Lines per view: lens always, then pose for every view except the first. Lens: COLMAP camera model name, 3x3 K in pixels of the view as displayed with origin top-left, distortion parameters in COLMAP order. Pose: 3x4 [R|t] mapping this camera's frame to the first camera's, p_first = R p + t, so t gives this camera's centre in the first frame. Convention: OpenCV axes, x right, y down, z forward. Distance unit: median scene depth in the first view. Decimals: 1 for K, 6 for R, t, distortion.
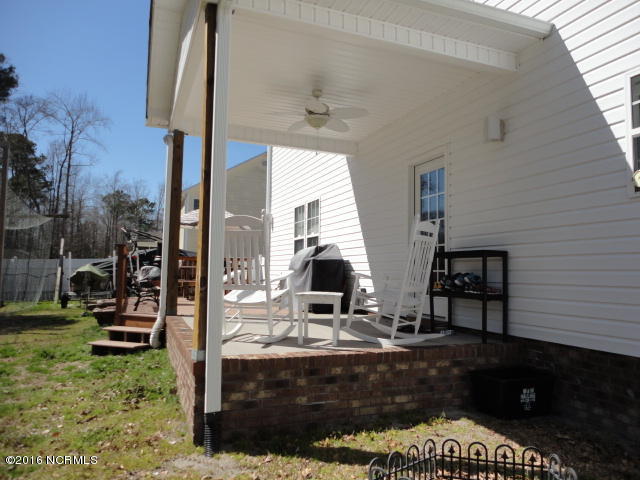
lens RADIAL K [[469.1, 0, 319.0], [0, 469.1, 239.6], [0, 0, 1]] dist [-0.000188, 0.006308]
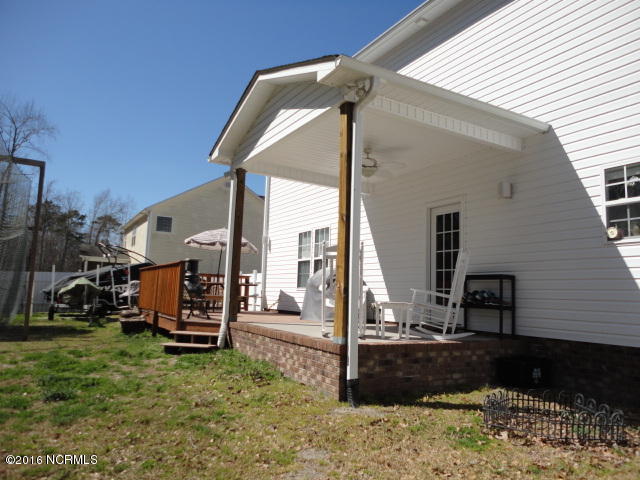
lens RADIAL K [[469.1, 0, 320.8], [0, 469.1, 239.4], [0, 0, 1]] dist [-0.000188, 0.006308]
pose [[0.988089, 0.039887, 0.148626, -0.398743], [-0.033123, 0.998312, -0.047711, 0.001835], [-0.150278, 0.042220, 0.987742, -0.326372]]
